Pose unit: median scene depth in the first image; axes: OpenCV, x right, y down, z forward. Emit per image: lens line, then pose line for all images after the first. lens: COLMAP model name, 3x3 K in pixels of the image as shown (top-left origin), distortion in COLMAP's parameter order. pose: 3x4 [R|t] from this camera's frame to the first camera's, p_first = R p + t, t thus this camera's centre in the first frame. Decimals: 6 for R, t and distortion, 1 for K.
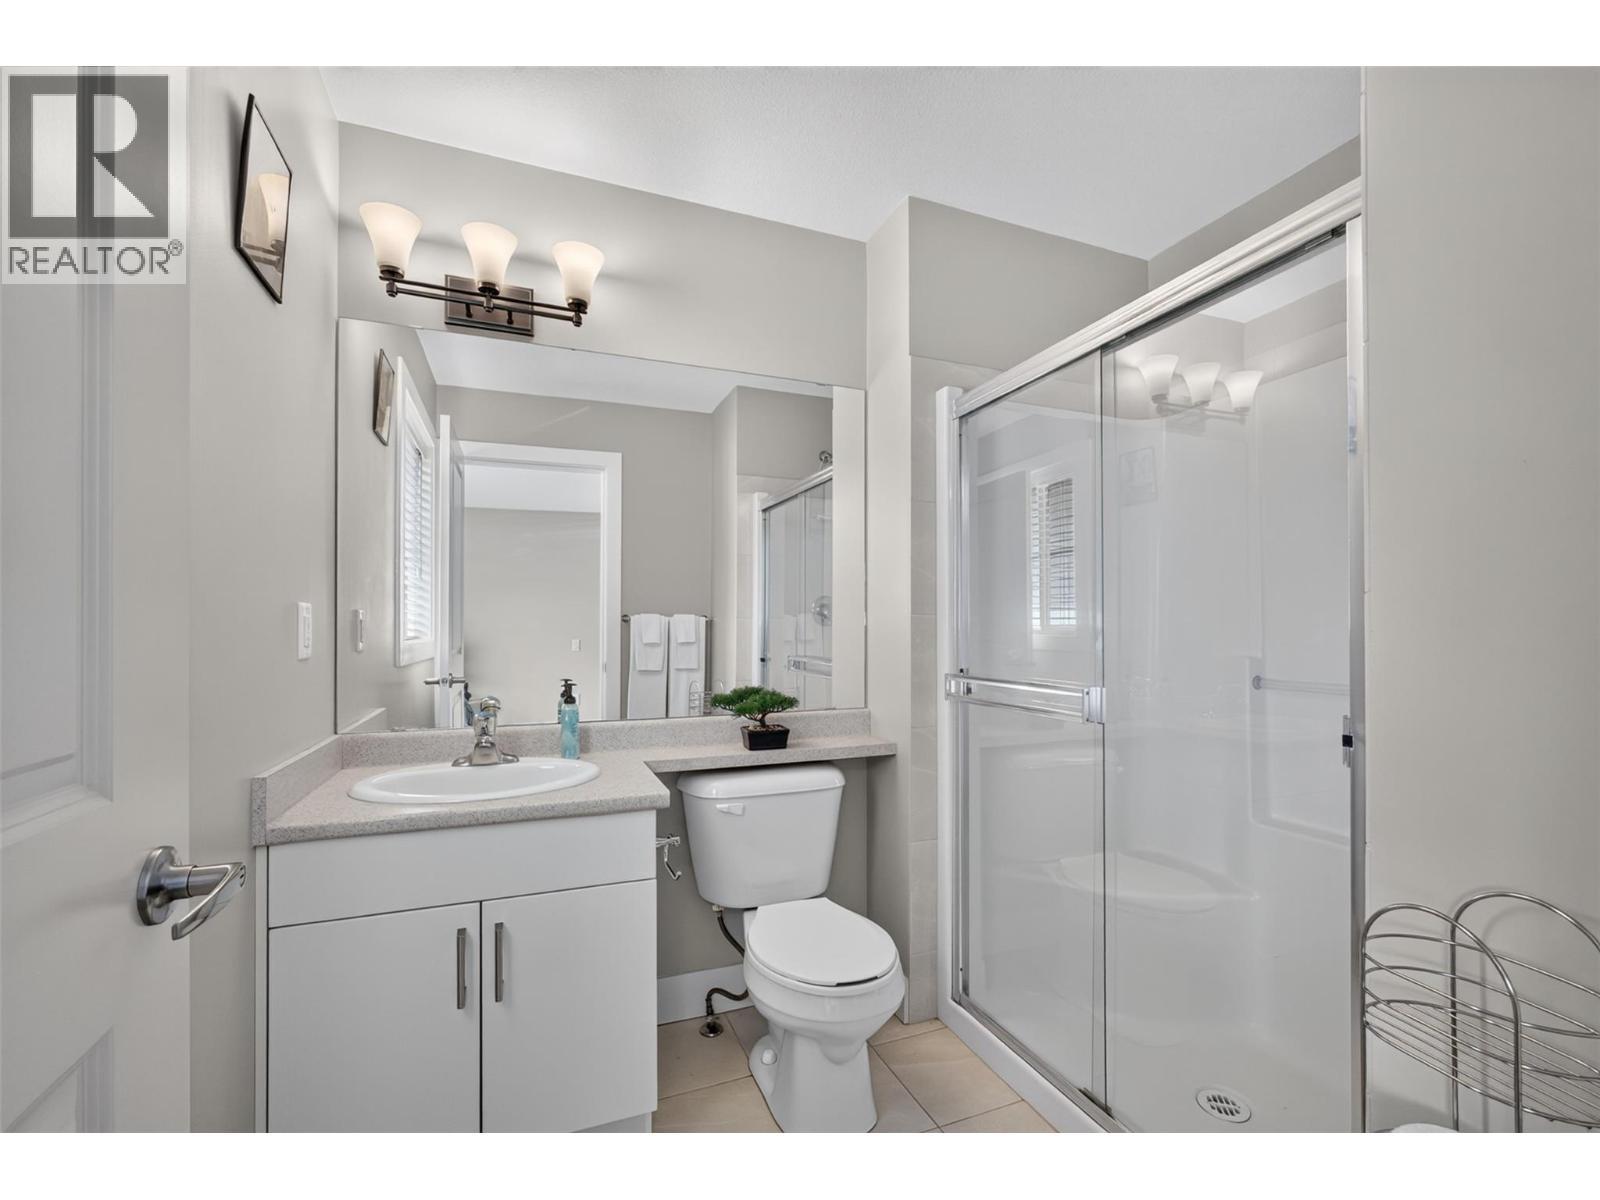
lens RADIAL K [[691.4, 0, 795.5], [0, 691.4, 624.4], [0, 0, 1]] dist [-0.001233, -0.000050]
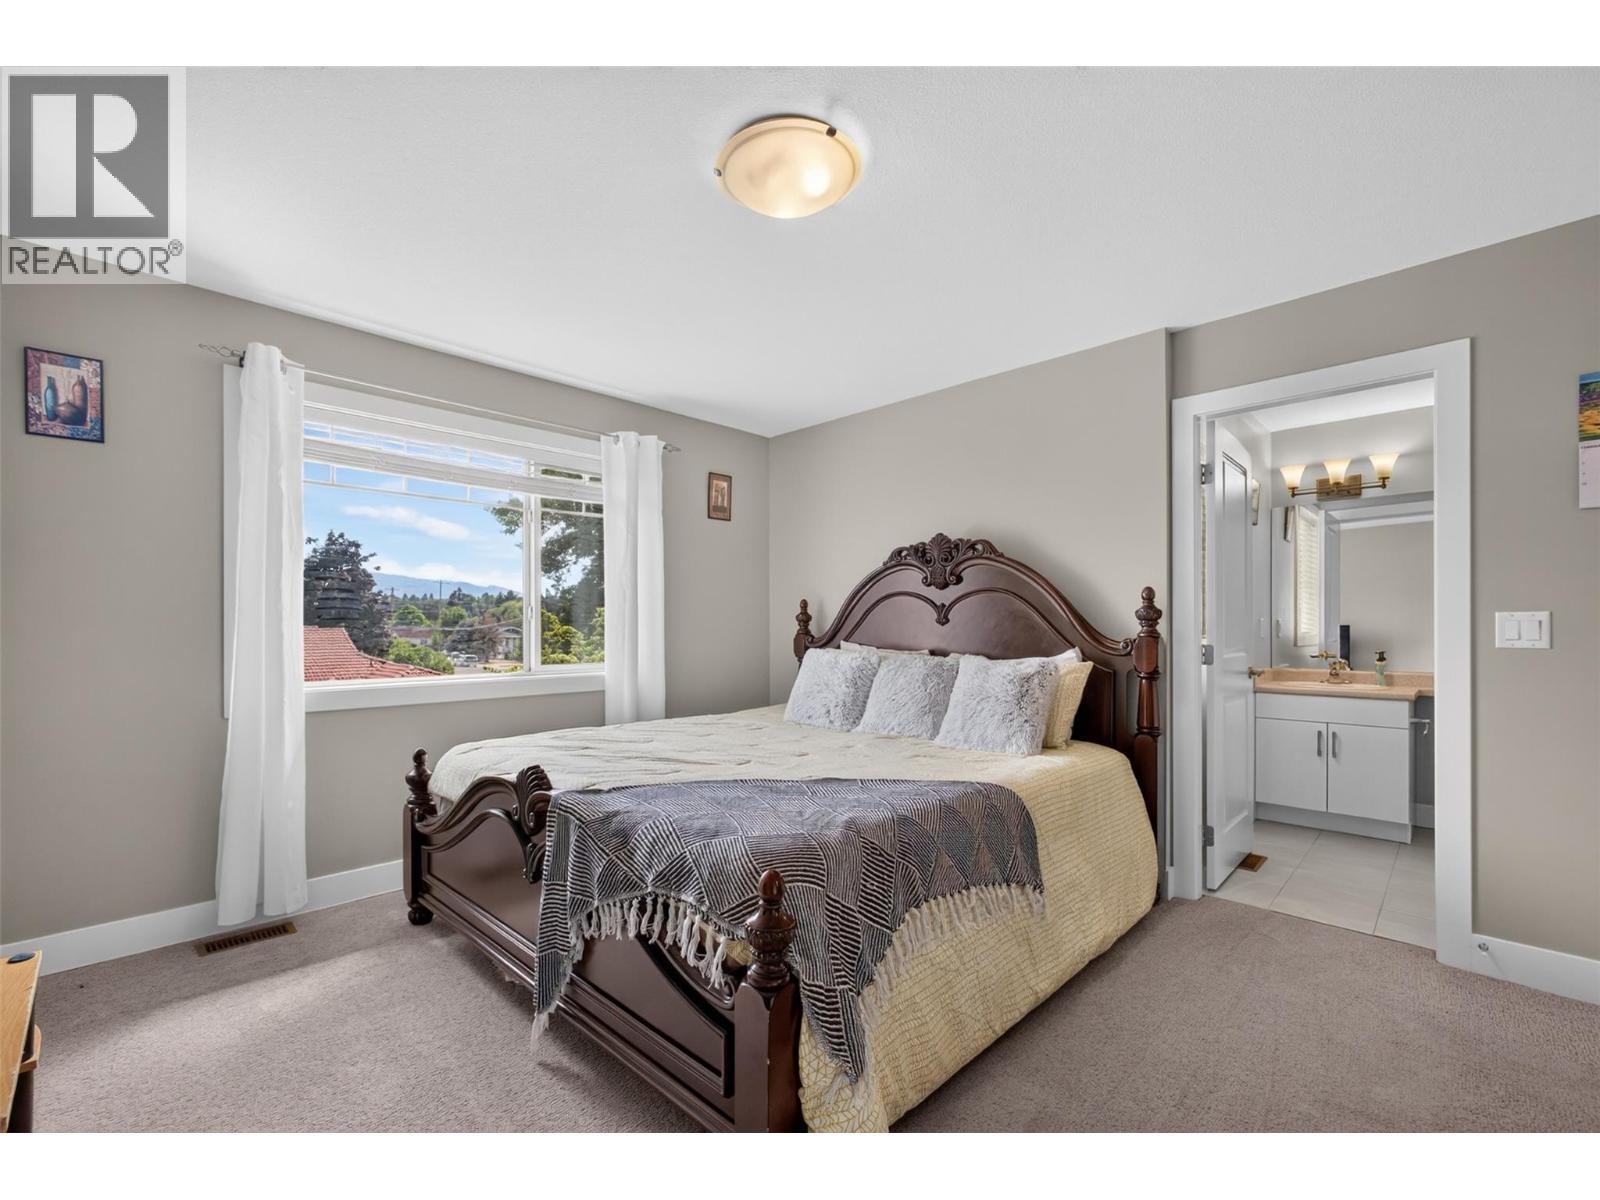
lens RADIAL K [[691.4, 0, 795.5], [0, 691.4, 624.4], [0, 0, 1]] dist [-0.001233, -0.000050]
pose [[0.408025, -0.000730, -0.912970, 0.991402], [0.001431, 0.999999, -0.000160, -0.005705], [0.912970, -0.001241, 0.408026, -1.714320]]
